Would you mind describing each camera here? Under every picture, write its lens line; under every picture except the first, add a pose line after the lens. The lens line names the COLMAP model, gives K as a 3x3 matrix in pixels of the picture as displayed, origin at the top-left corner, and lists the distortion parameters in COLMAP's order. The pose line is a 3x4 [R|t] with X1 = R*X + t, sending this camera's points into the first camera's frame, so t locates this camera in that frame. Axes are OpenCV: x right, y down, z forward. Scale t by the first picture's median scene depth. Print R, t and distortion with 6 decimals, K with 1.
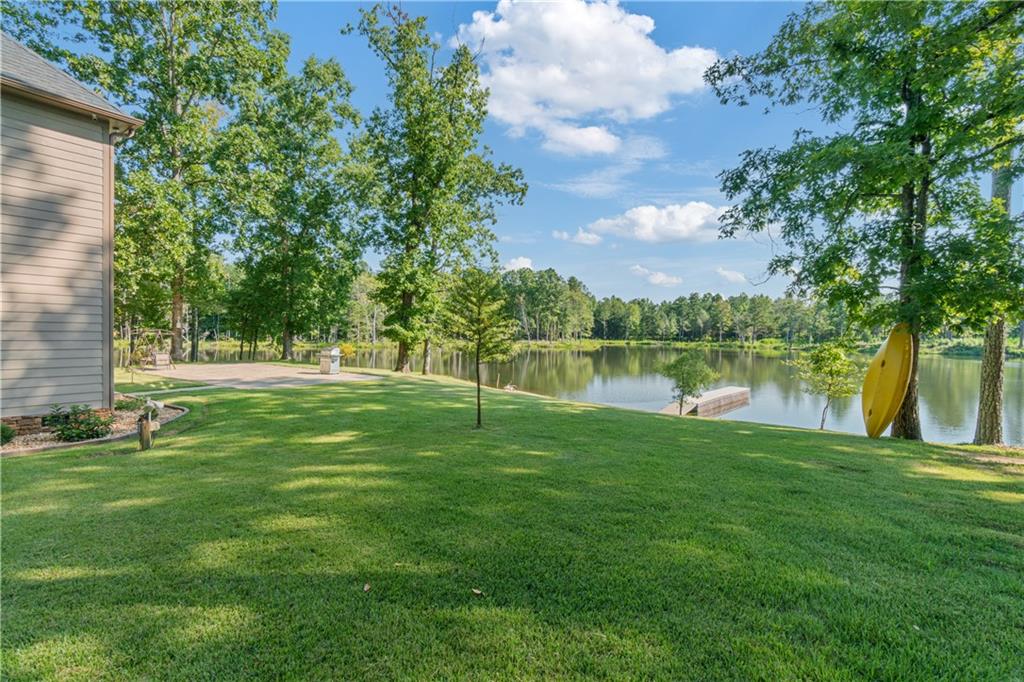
lens RADIAL K [[454.5, 0, 512.0], [0, 454.5, 341.0], [0, 0, 1]] dist [-0.000247, -0.000001]
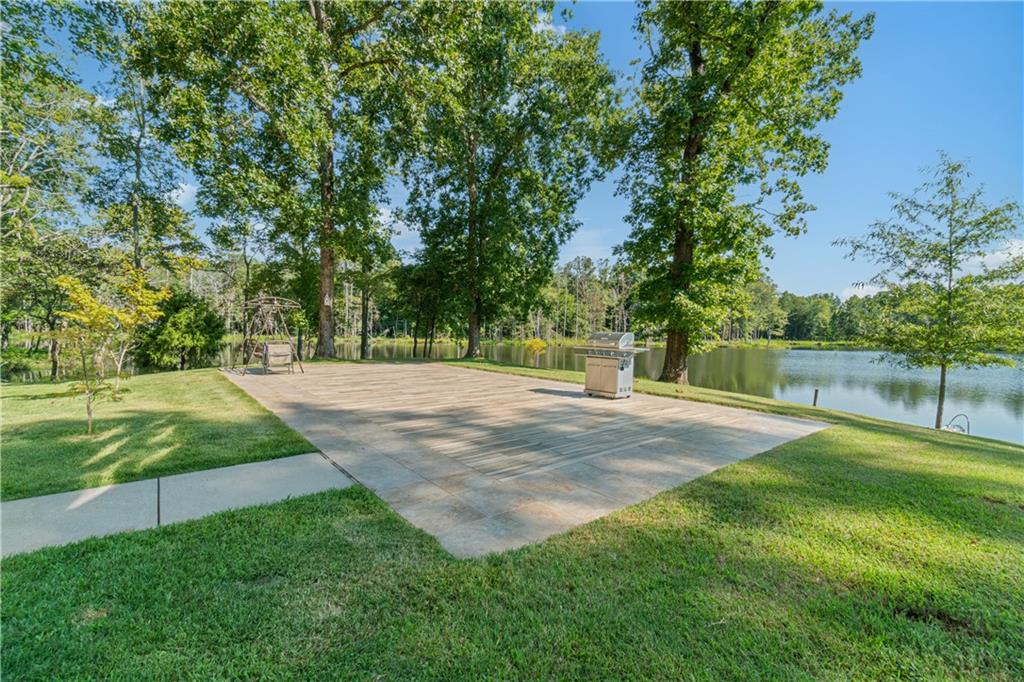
lens RADIAL K [[454.5, 0, 512.0], [0, 454.5, 341.0], [0, 0, 1]] dist [-0.000247, -0.000001]
pose [[0.946828, 0.007048, -0.321664, -0.154283], [-0.006890, 0.999975, 0.001631, 0.009920], [0.321668, 0.000671, 0.946852, 0.254709]]
